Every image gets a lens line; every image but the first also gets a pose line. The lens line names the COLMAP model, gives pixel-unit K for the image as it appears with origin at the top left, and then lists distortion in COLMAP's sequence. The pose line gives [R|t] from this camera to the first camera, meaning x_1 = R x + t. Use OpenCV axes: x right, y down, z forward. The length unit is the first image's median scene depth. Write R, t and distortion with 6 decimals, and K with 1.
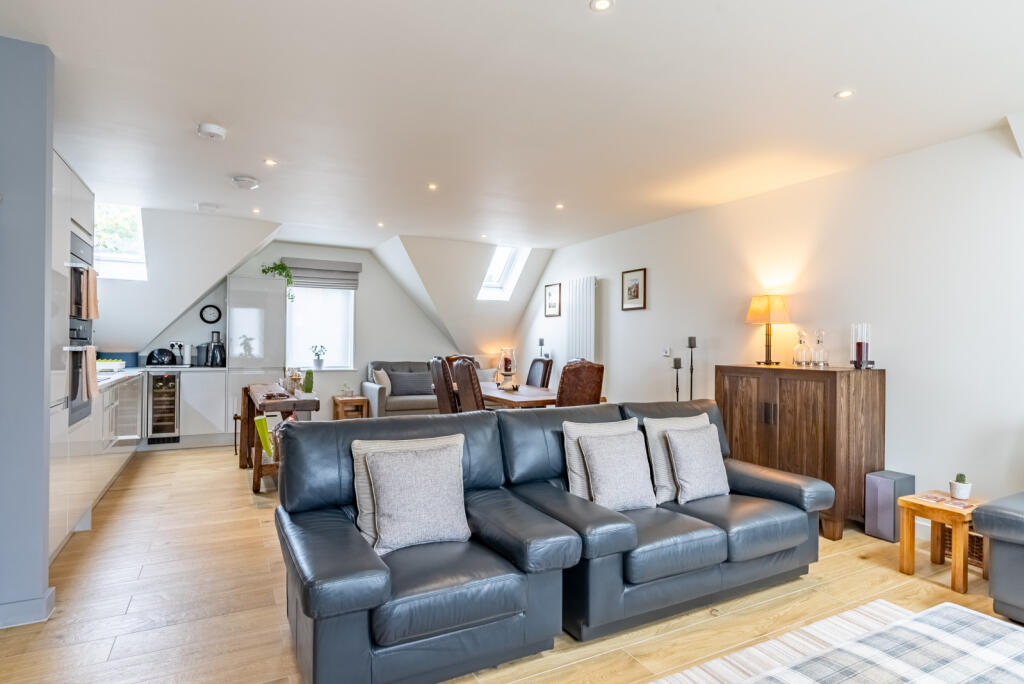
lens RADIAL K [[552.4, 0, 508.9], [0, 552.4, 338.4], [0, 0, 1]] dist [0.018651, -0.001160]
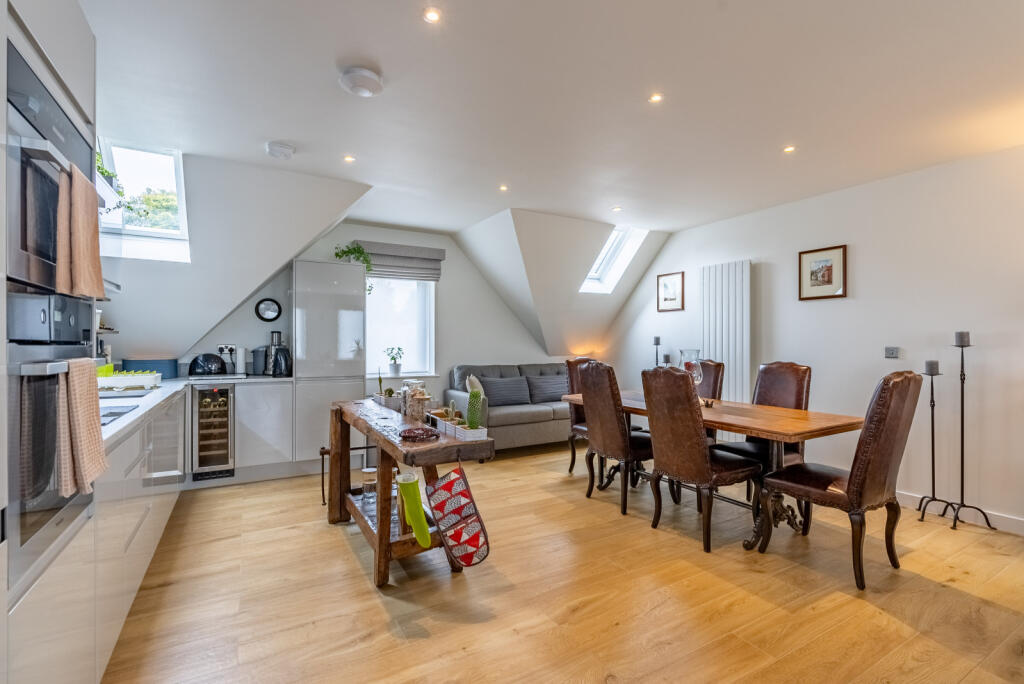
lens RADIAL K [[469.7, 0, 514.1], [0, 469.7, 339.9], [0, 0, 1]] dist [0.002814, 0.001570]
pose [[0.998949, -0.008974, 0.044940, -0.223270], [0.008807, 0.999954, 0.003919, 0.000260], [-0.044973, -0.003519, 0.998982, 0.319551]]
